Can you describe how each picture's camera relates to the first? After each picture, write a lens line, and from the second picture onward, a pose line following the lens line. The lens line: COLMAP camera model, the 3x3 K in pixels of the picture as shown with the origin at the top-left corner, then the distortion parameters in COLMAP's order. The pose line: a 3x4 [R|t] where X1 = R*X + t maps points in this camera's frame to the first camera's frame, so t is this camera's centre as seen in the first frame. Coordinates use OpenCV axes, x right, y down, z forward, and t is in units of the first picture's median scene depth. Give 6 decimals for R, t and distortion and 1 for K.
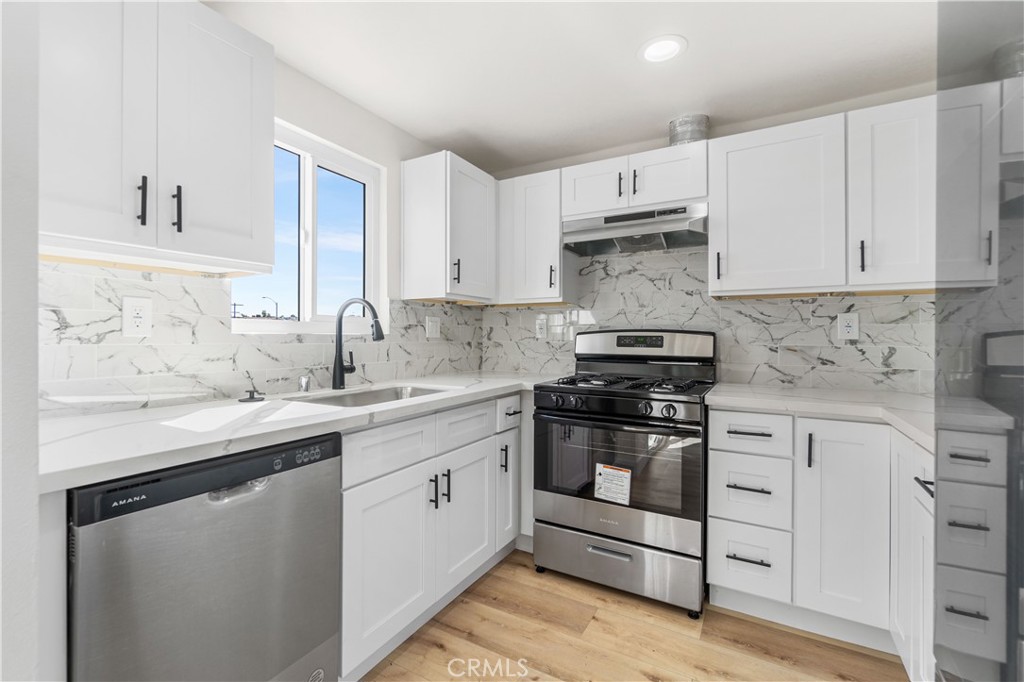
lens RADIAL K [[453.1, 0, 500.5], [0, 453.1, 335.1], [0, 0, 1]] dist [0.000424, 0.001147]
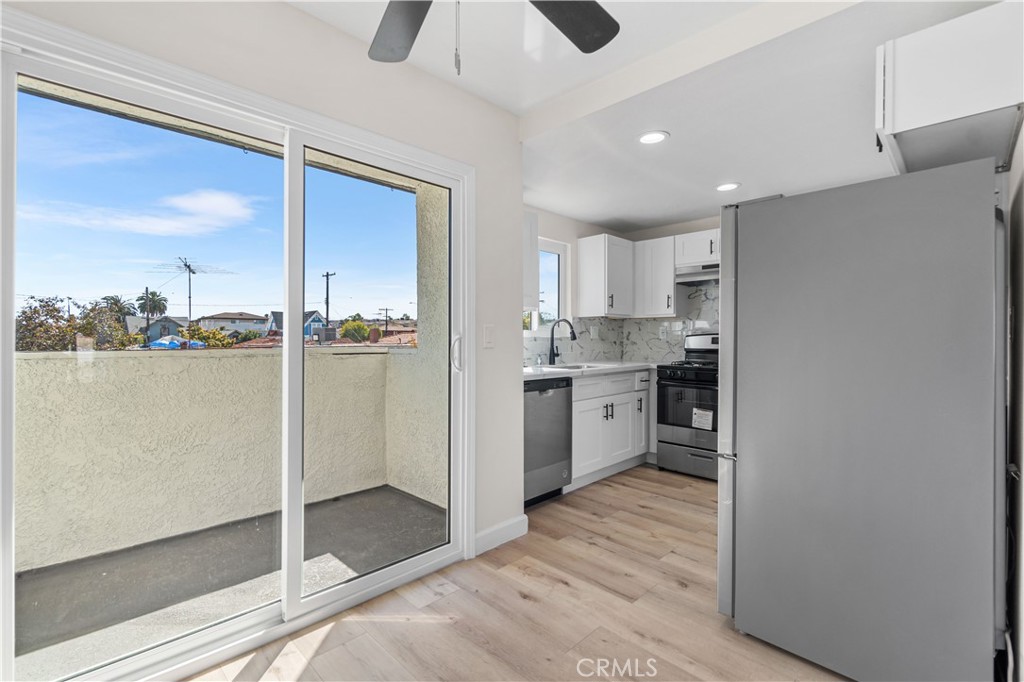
lens RADIAL K [[453.1, 0, 500.5], [0, 453.1, 335.1], [0, 0, 1]] dist [0.000424, 0.001147]
pose [[0.962886, -0.003152, -0.269890, -0.036800], [0.002814, 0.999995, -0.001639, -0.006735], [0.269894, 0.000818, 0.962890, -0.869148]]
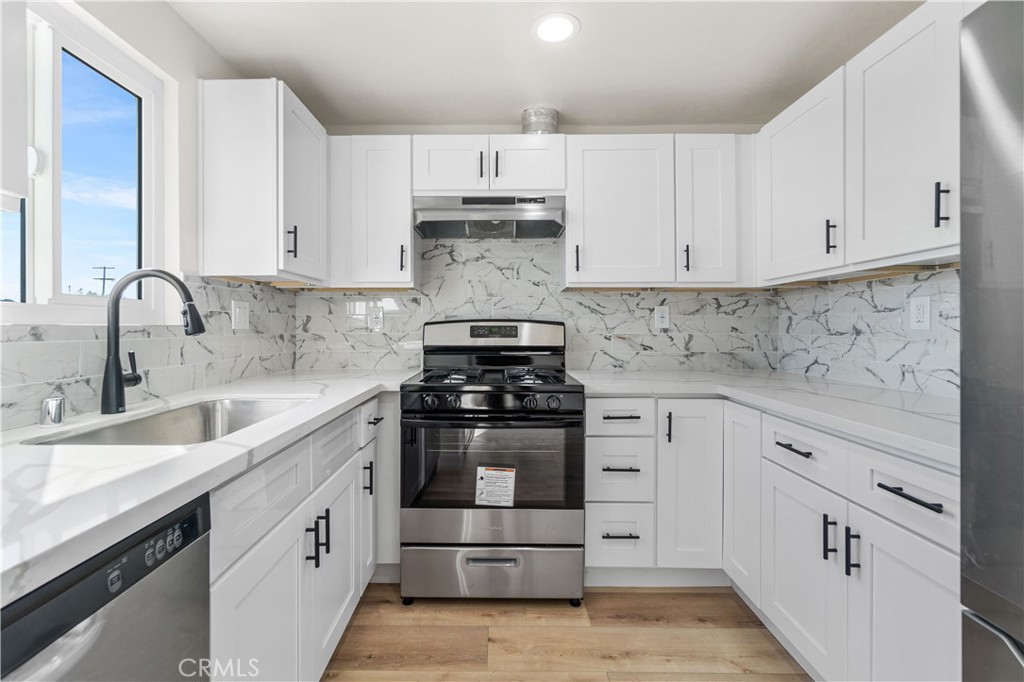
lens RADIAL K [[456.1, 0, 494.6], [0, 456.1, 327.1], [0, 0, 1]] dist [-0.002740, -0.001007]
pose [[0.869575, -0.005496, 0.493770, -0.189096], [0.003109, 0.999979, 0.005655, -0.001419], [-0.493791, -0.003382, 0.869574, 0.175499]]
